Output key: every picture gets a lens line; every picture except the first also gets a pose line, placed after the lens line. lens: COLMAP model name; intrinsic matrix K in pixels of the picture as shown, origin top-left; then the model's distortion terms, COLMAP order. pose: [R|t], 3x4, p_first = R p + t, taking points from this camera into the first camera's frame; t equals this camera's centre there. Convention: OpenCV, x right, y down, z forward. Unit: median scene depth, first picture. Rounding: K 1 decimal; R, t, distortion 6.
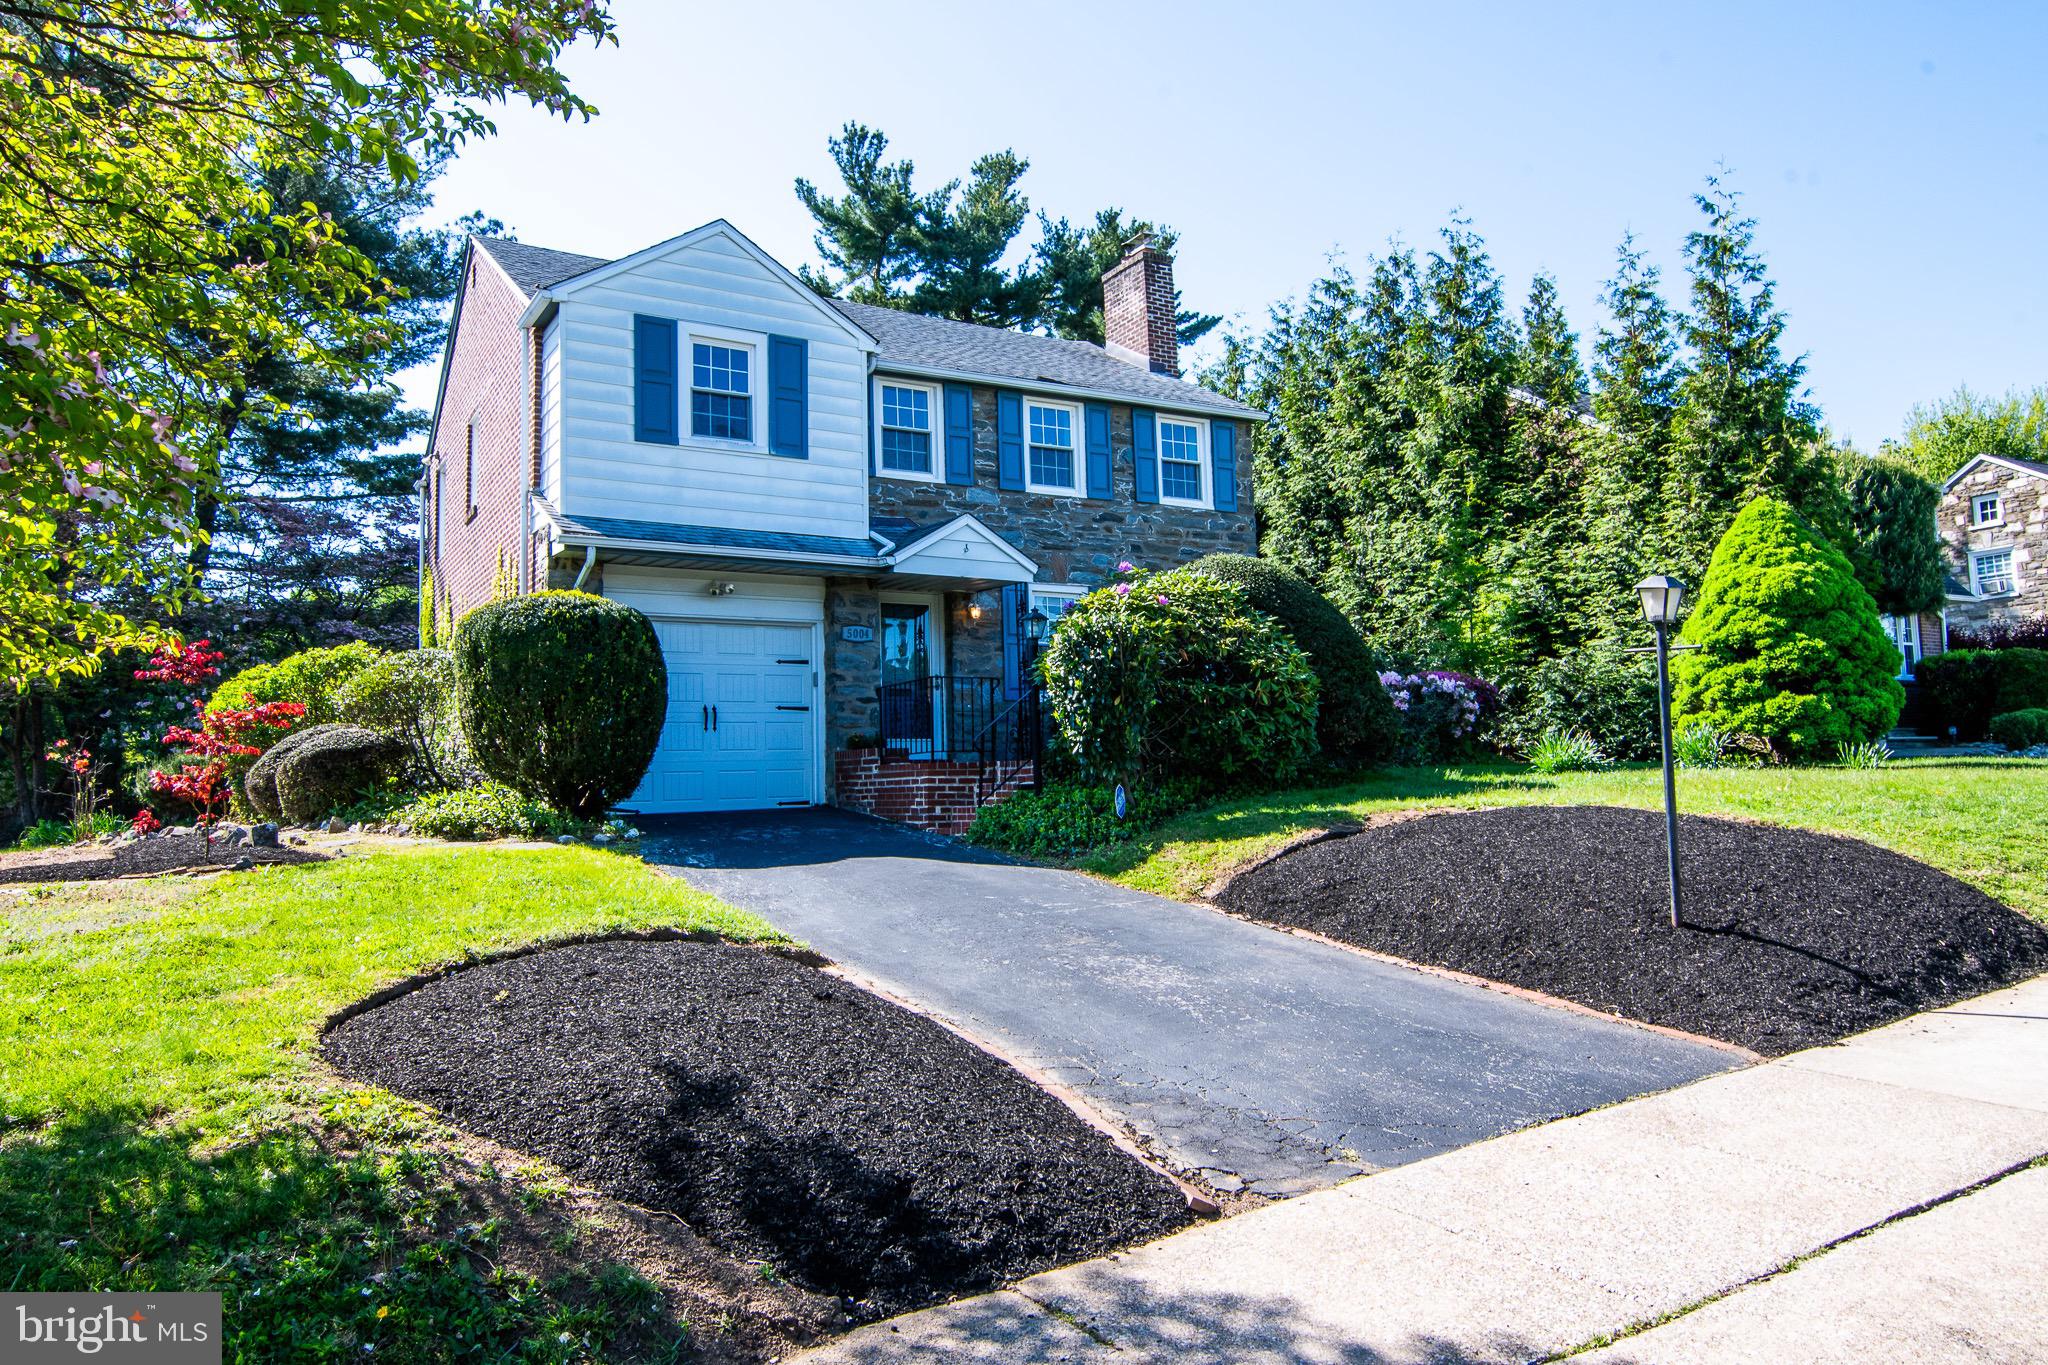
lens RADIAL K [[1468.1, 0, 1016.6], [0, 1468.1, 685.9], [0, 0, 1]] dist [-0.005531, -0.007661]
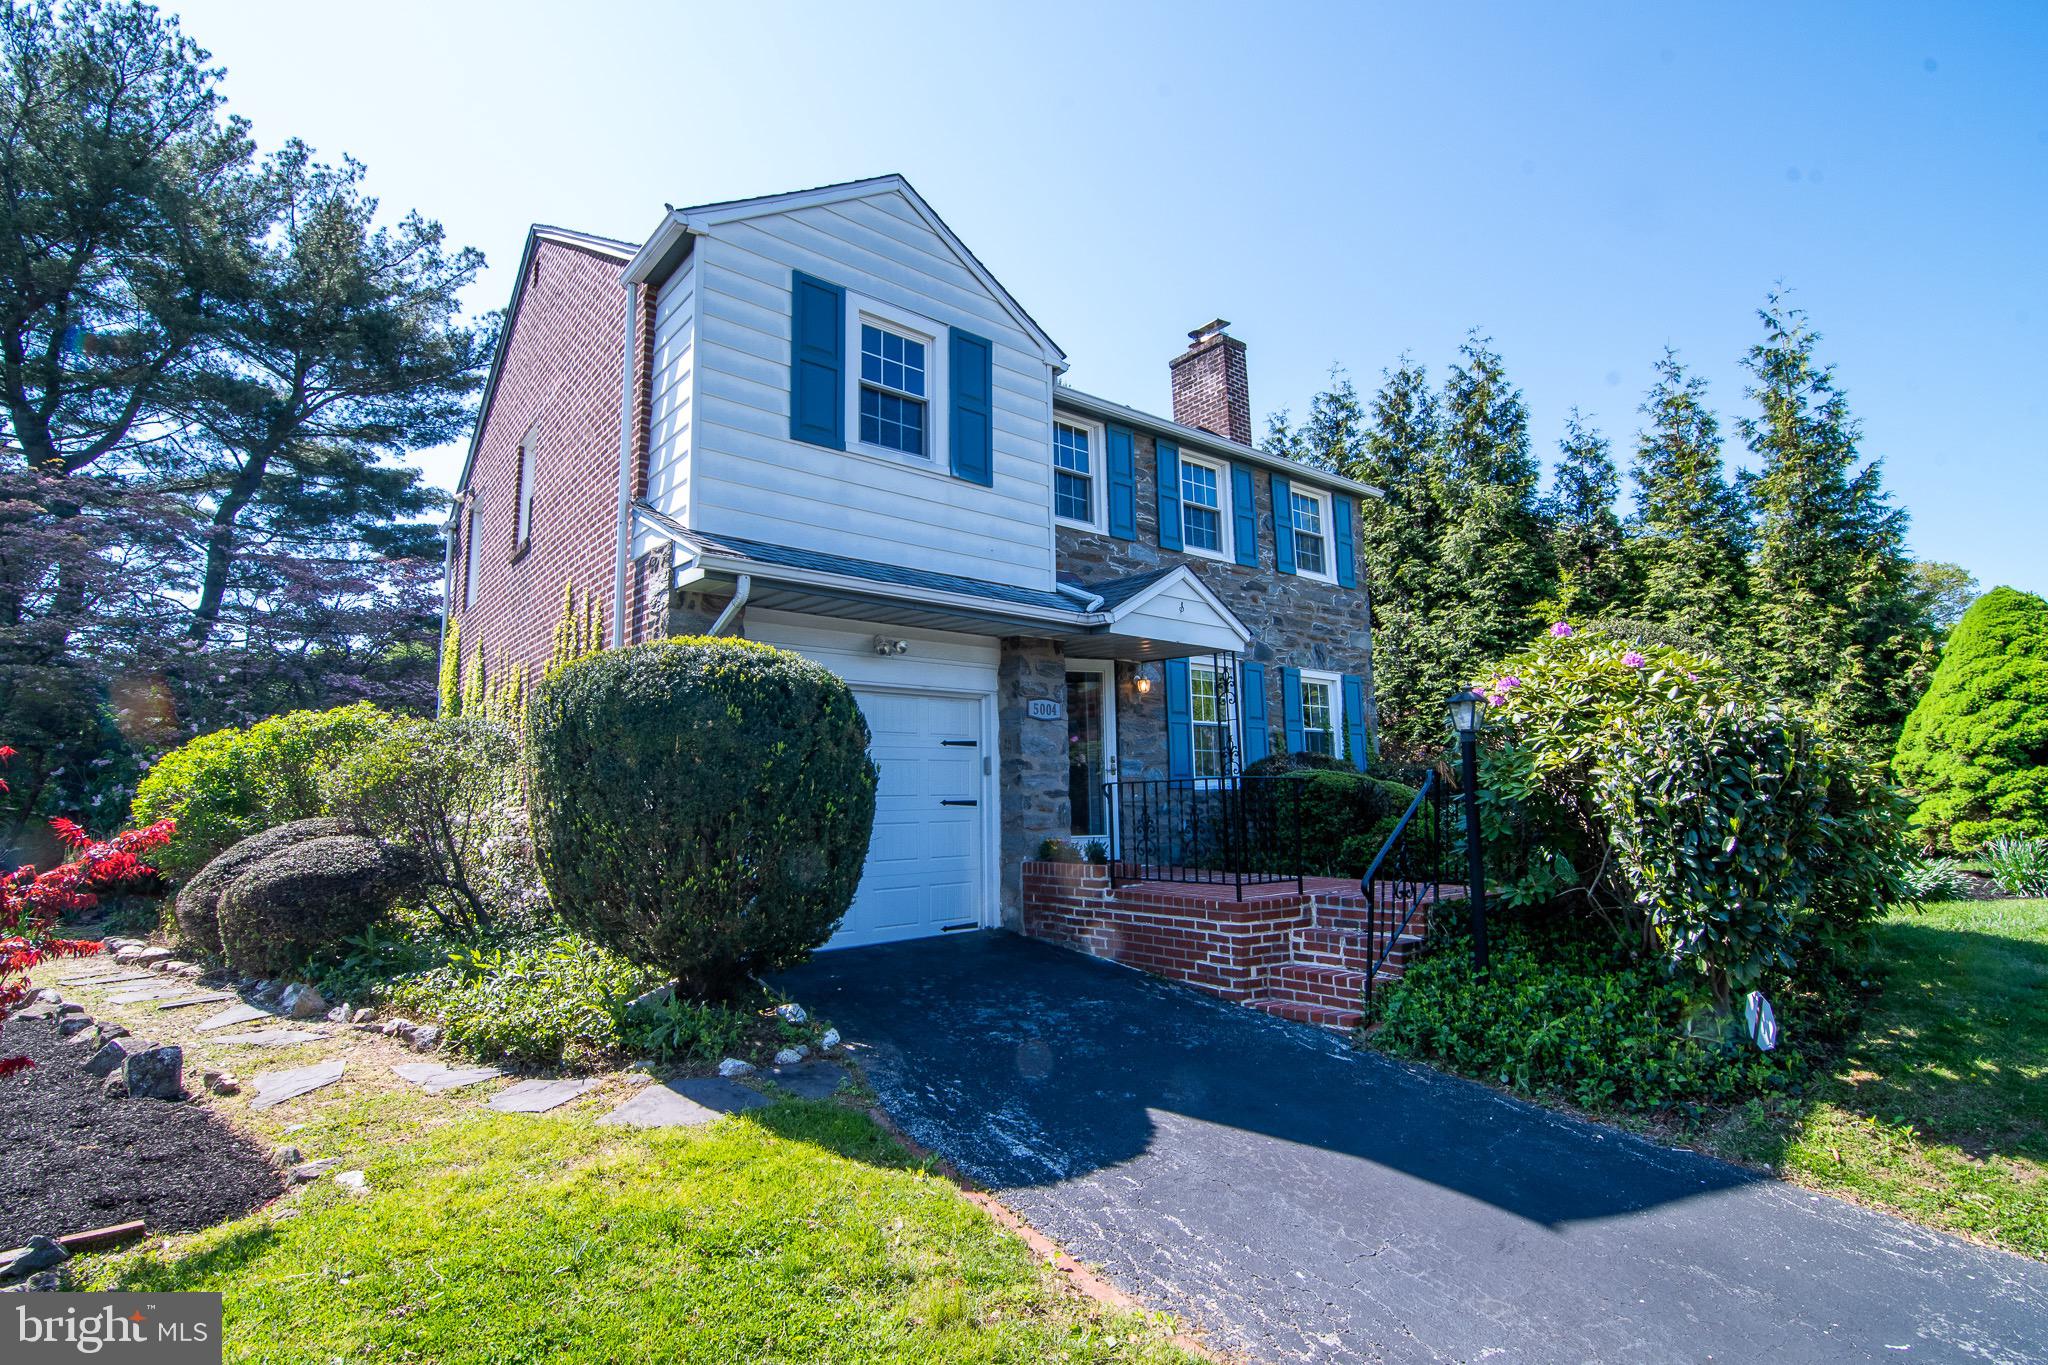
lens RADIAL K [[1001.5, 0, 1009.4], [0, 1001.5, 676.1], [0, 0, 1]] dist [-0.004809, -0.009830]
pose [[0.988504, 0.028214, 0.148536, -0.207716], [-0.019502, 0.998021, -0.059786, -0.021034], [-0.149929, 0.056202, 0.987098, 0.467207]]
